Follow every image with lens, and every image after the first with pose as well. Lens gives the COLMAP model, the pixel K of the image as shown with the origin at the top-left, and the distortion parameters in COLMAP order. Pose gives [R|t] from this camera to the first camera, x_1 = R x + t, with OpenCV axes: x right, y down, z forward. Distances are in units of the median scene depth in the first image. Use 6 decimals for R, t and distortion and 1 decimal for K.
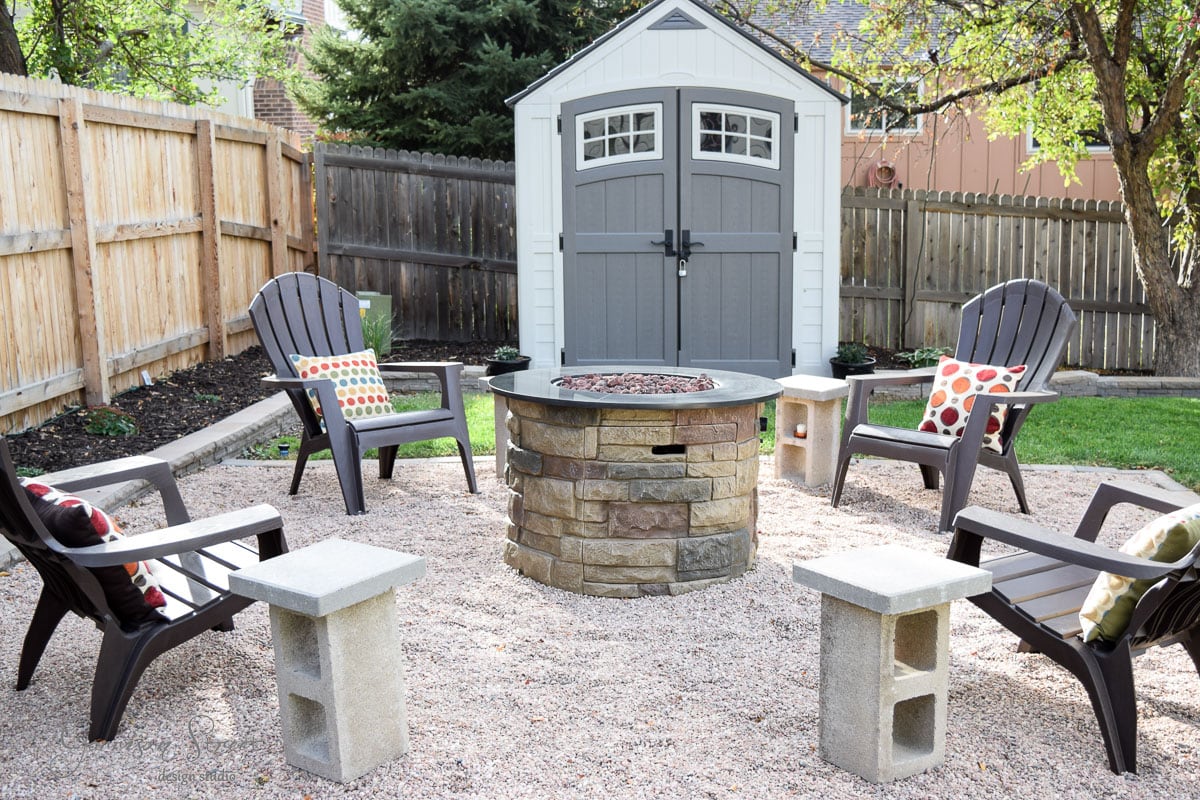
lens RADIAL K [[1476.4, 0, 602.4], [0, 1476.4, 390.5], [0, 0, 1]] dist [-0.037299, 0.000000]
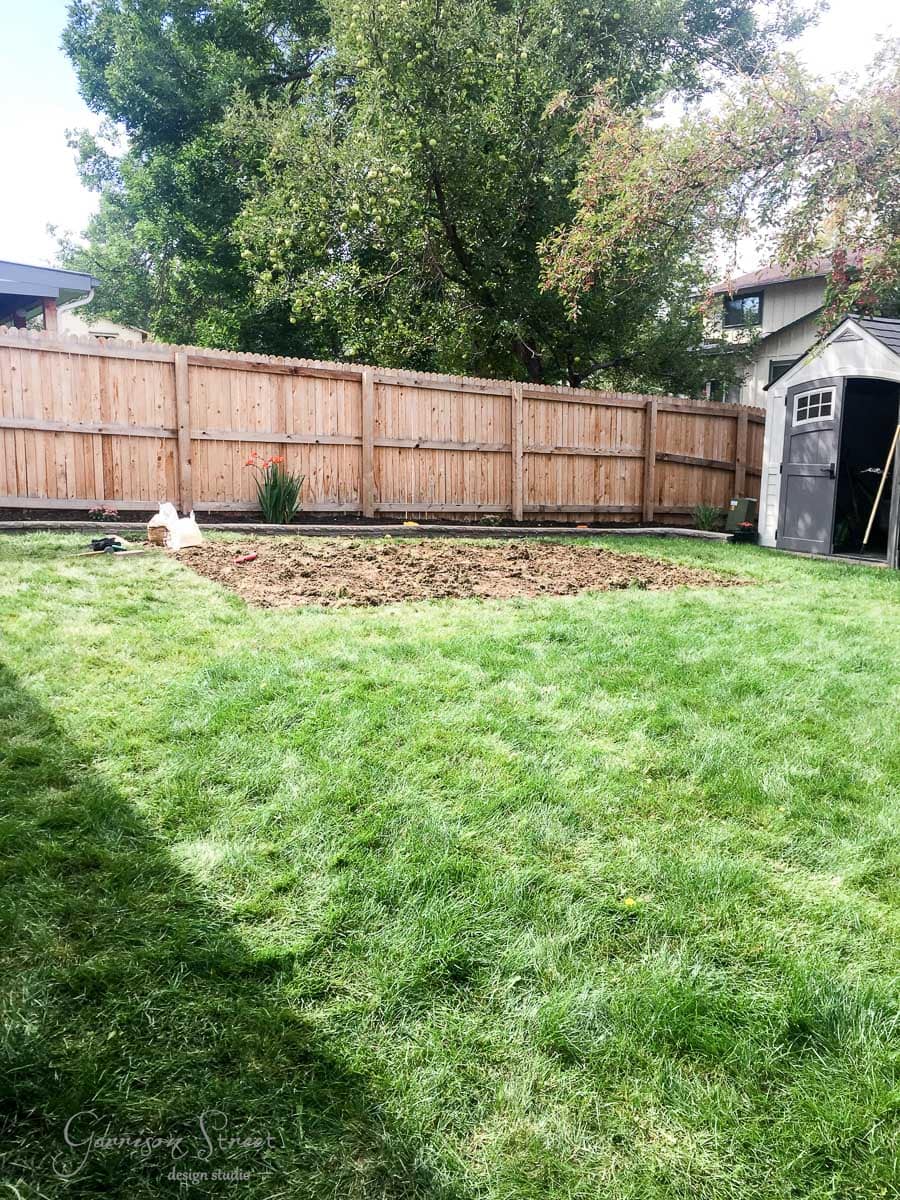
lens RADIAL K [[1030.5, 0, 449.5], [0, 1030.5, 588.4], [0, 0, 1]] dist [0.081107, -0.110282]
pose [[0.556819, 0.134752, -0.819631, 0.789943], [-0.161092, 0.985537, 0.052590, 0.038109], [0.814863, 0.102753, 0.570473, -0.003445]]
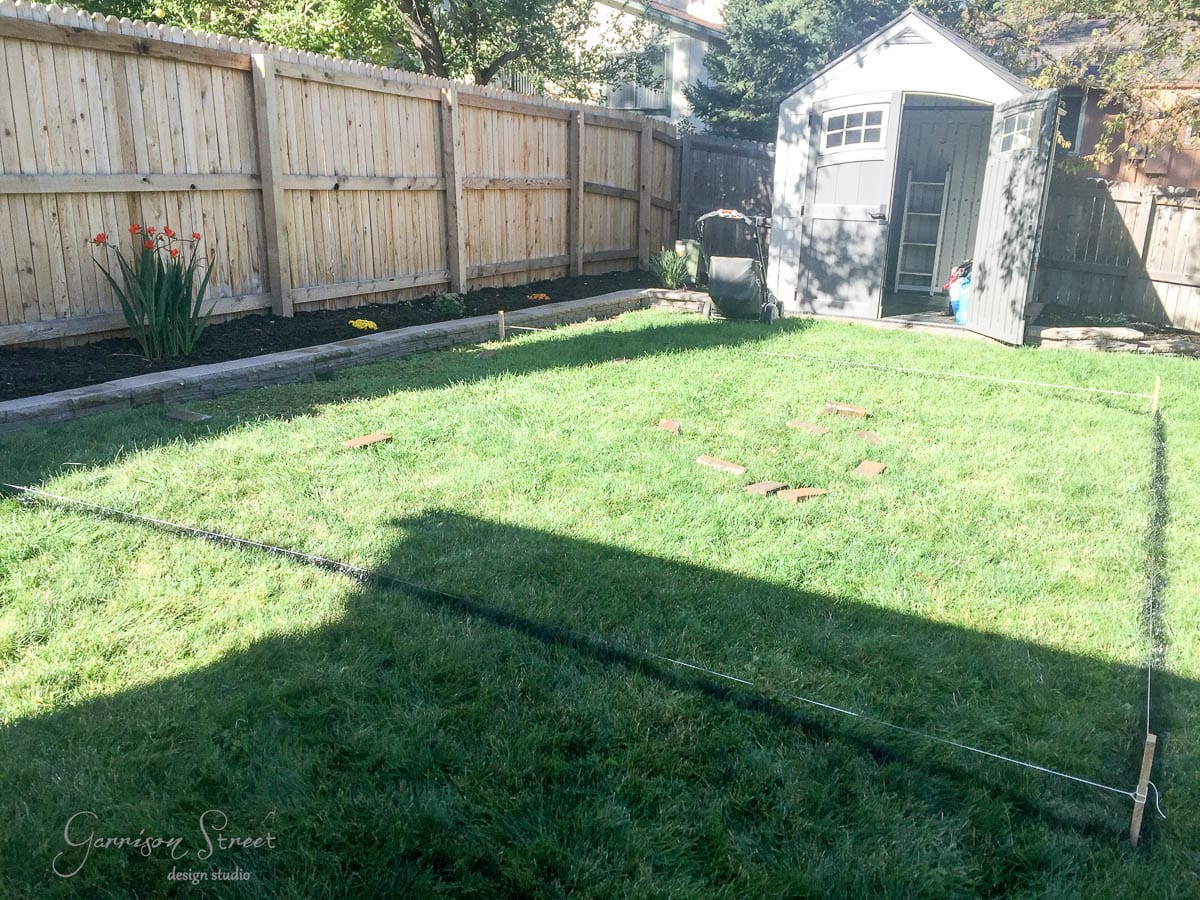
lens RADIAL K [[1030.5, 0, 606.8], [0, 1030.5, 447.7], [0, 0, 1]] dist [0.081107, -0.110282]
pose [[0.918440, 0.142571, -0.368973, 0.194435], [-0.098049, 0.985731, 0.136825, 0.003945], [0.383216, -0.089488, 0.919314, 0.025833]]
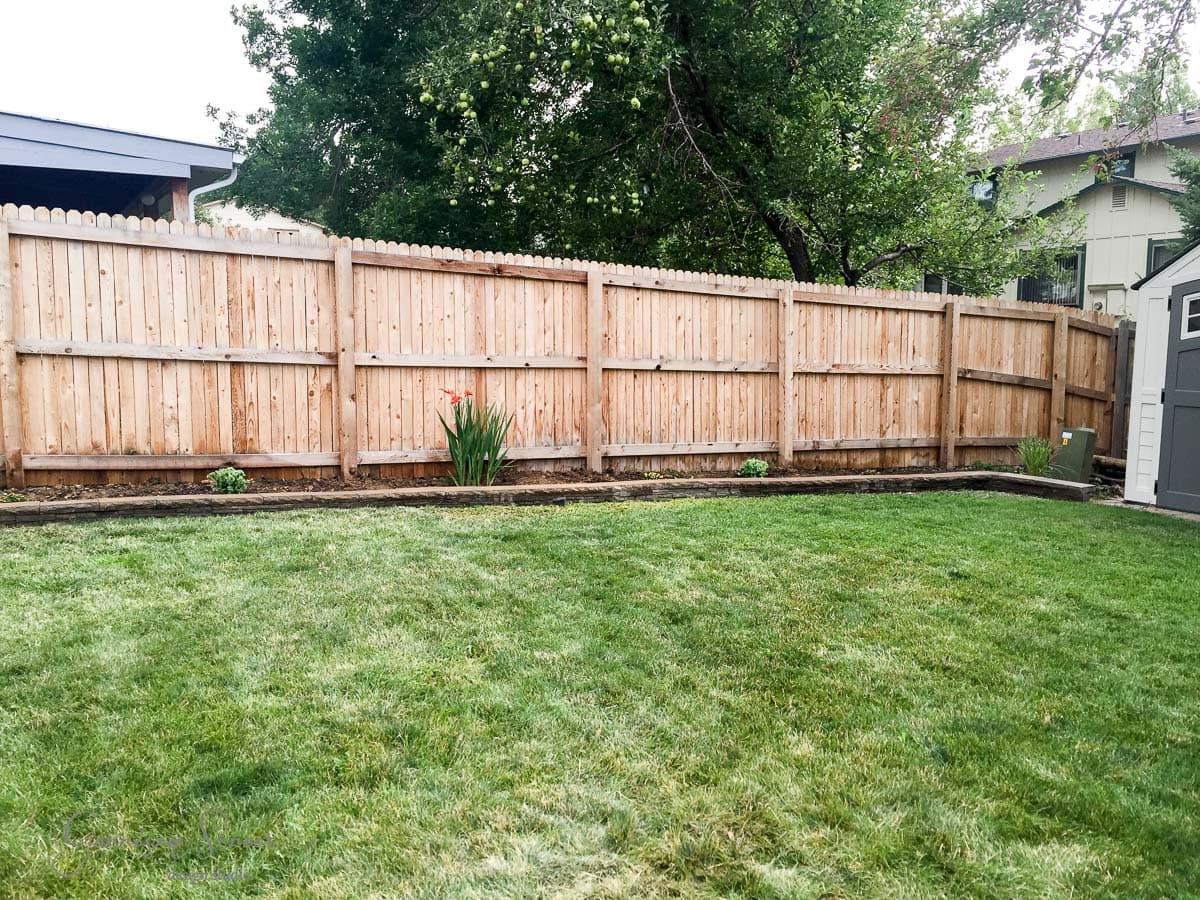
lens RADIAL K [[1030.5, 0, 598.6], [0, 1030.5, 447.9], [0, 0, 1]] dist [0.081107, -0.110282]
pose [[0.533204, 0.108109, -0.839050, 0.477949], [-0.156500, 0.987288, 0.027755, -0.006051], [0.831385, 0.116512, 0.543345, 0.118391]]
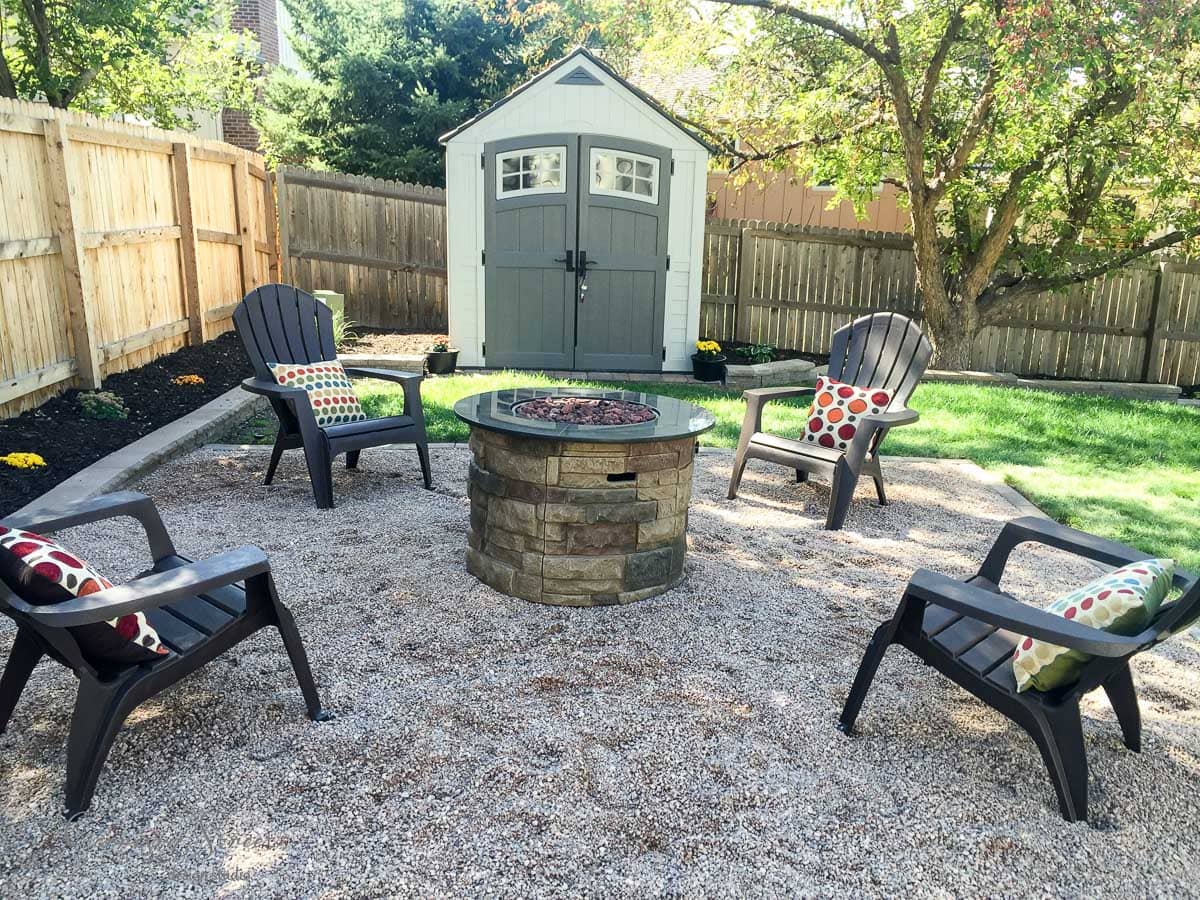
lens RADIAL K [[1030.5, 0, 602.6], [0, 1030.5, 446.0], [0, 0, 1]] dist [0.081107, -0.110282]
pose [[0.993443, 0.007776, 0.114066, -0.026846], [-0.018563, 0.995416, 0.093819, -0.025958], [-0.112814, -0.095321, 0.989033, 0.105801]]
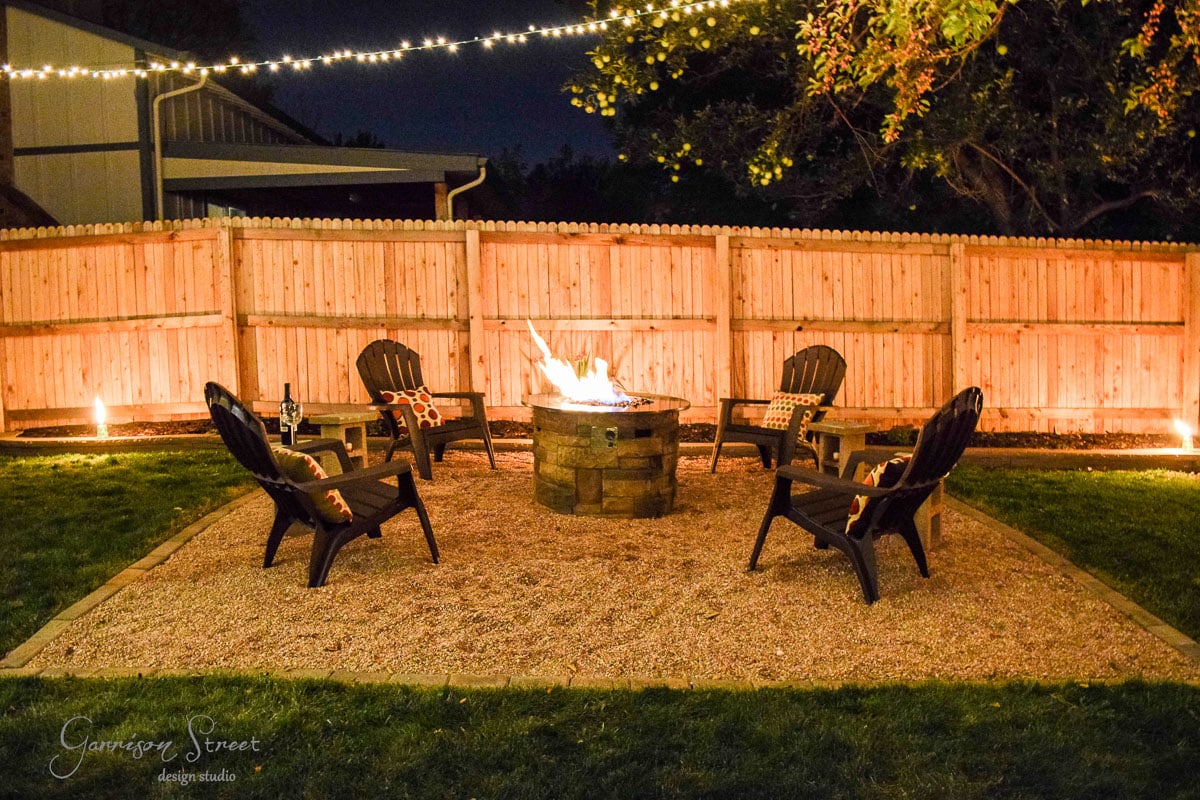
lens RADIAL K [[960.1, 0, 604.4], [0, 960.1, 398.0], [0, 0, 1]] dist [-0.092799, 0.006597]
pose [[0.059656, 0.090580, -0.994101, 0.558086], [-0.150202, 0.985351, 0.080769, -0.042865], [0.986854, 0.144498, 0.072387, 0.444822]]
